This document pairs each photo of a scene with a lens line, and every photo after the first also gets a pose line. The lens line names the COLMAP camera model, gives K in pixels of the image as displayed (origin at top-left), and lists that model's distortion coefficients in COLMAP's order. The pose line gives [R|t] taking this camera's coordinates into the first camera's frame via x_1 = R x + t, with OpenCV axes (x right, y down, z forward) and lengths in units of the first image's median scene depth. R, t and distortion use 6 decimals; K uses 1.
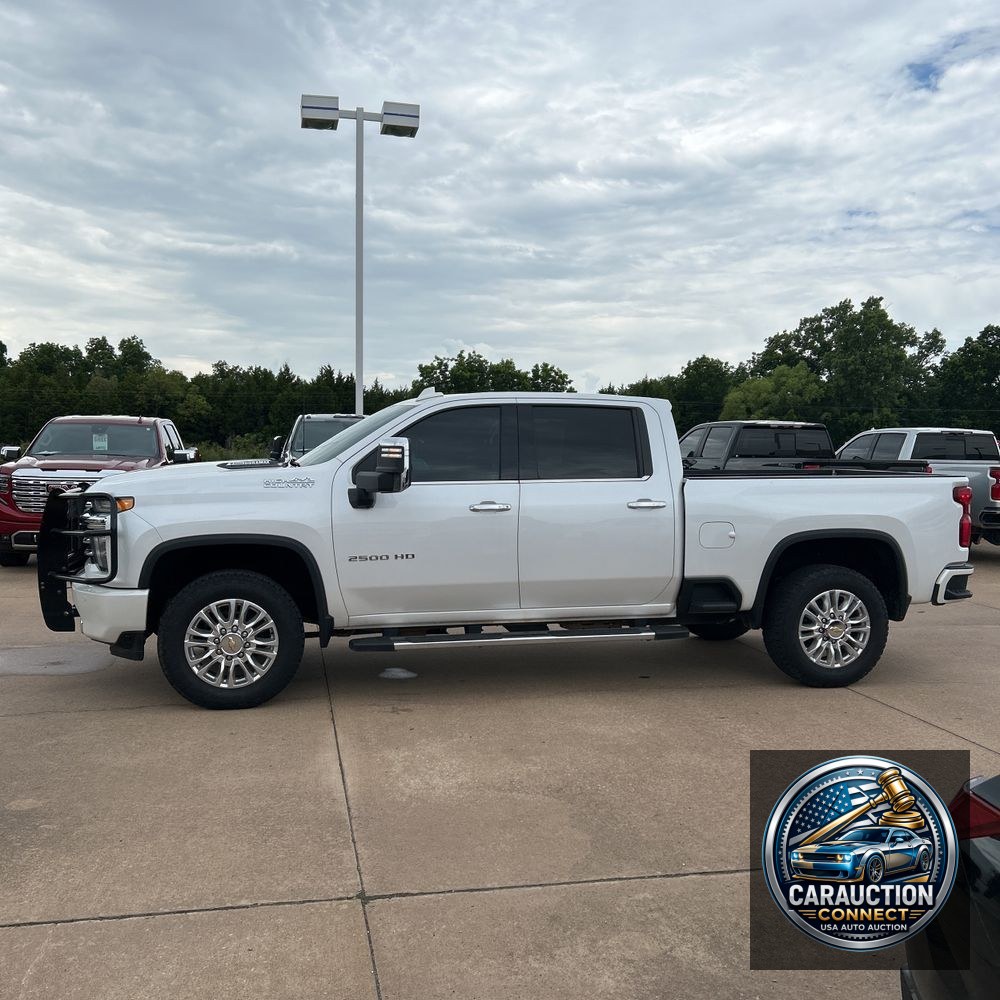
lens RADIAL K [[1070.9, 0, 500.0], [0, 1070.9, 500.0], [0, 0, 1]] dist [0.105746, 0.022291]
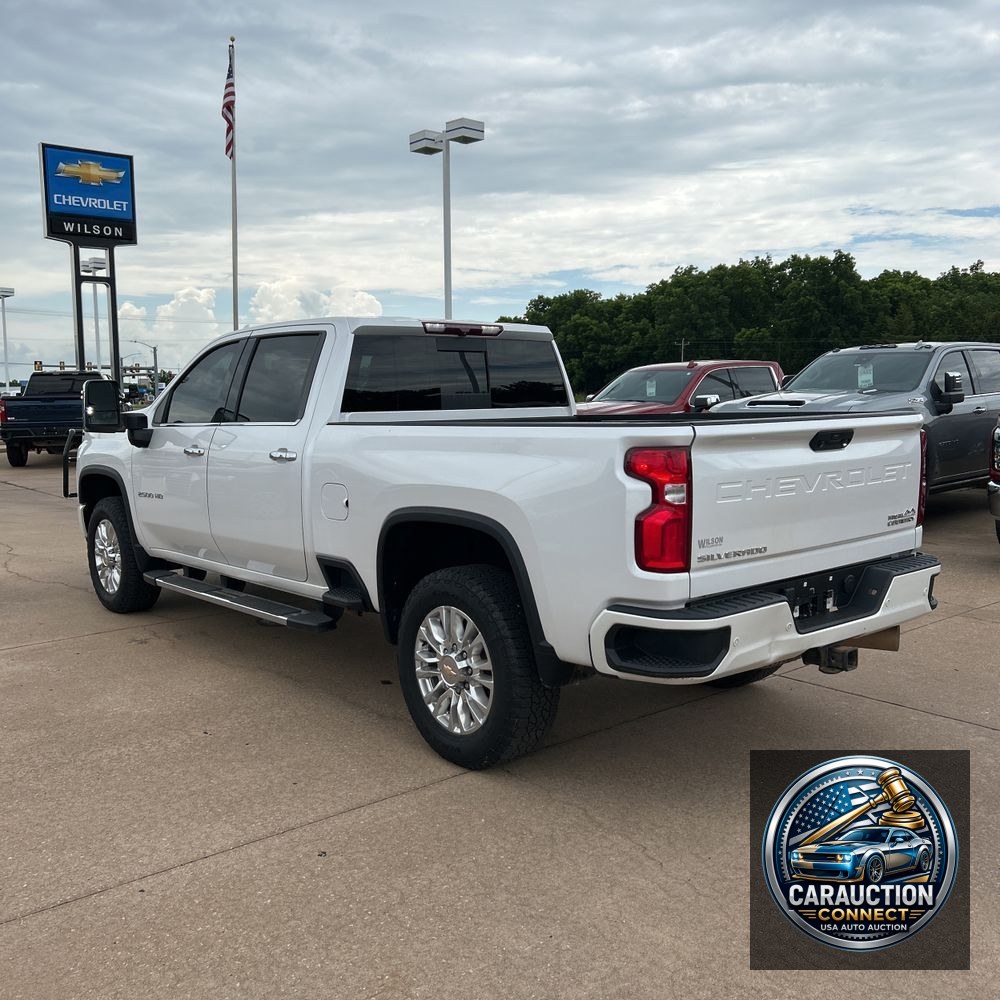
lens RADIAL K [[1063.4, 0, 478.3], [0, 1063.4, 477.8], [0, 0, 1]] dist [0.033669, -0.017516]
pose [[0.431949, 0.055512, -0.900188, 0.097063], [-0.028717, 0.998444, 0.047791, -0.002251], [0.901441, 0.005208, 0.432872, 0.083640]]
